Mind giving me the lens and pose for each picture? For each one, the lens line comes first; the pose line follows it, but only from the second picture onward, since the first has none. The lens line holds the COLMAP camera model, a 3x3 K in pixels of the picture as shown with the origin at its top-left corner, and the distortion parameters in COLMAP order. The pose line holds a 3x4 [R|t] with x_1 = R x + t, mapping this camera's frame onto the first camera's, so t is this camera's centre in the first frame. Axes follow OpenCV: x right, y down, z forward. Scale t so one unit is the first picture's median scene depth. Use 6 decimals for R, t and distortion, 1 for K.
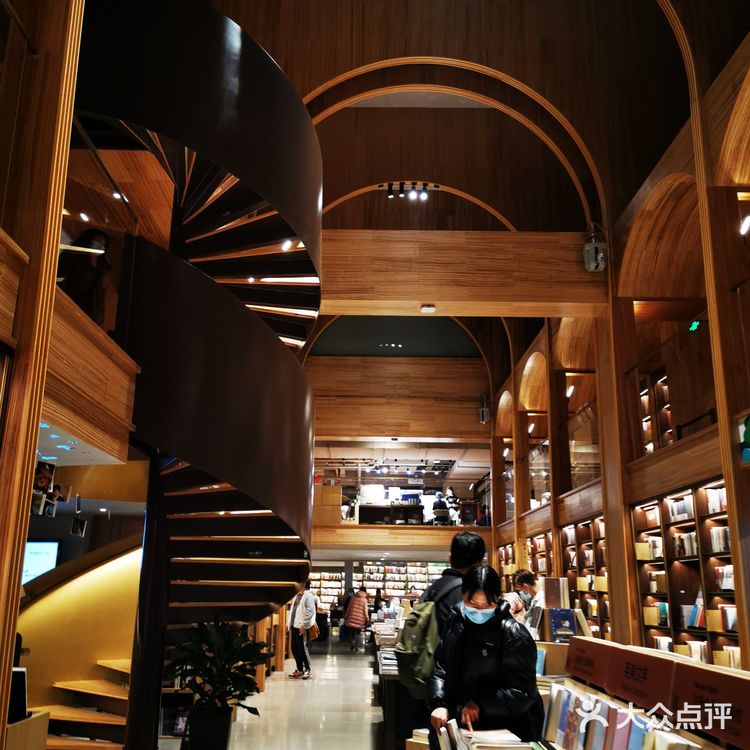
lens RADIAL K [[774.9, 0, 369.0], [0, 774.9, 380.7], [0, 0, 1]] dist [0.033397, 0.000000]
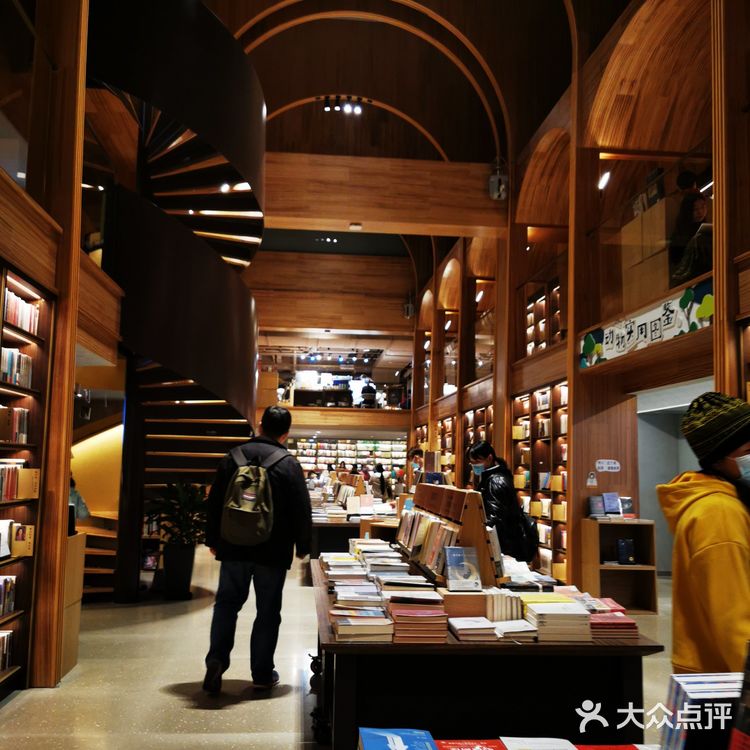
lens RADIAL K [[774.9, 0, 383.0], [0, 774.9, 371.1], [0, 0, 1]] dist [0.033397, 0.000000]
pose [[0.994816, 0.017045, 0.100258, 0.004099], [-0.031001, 0.989759, 0.139341, -0.042456], [-0.096856, -0.141726, 0.985156, -0.180622]]
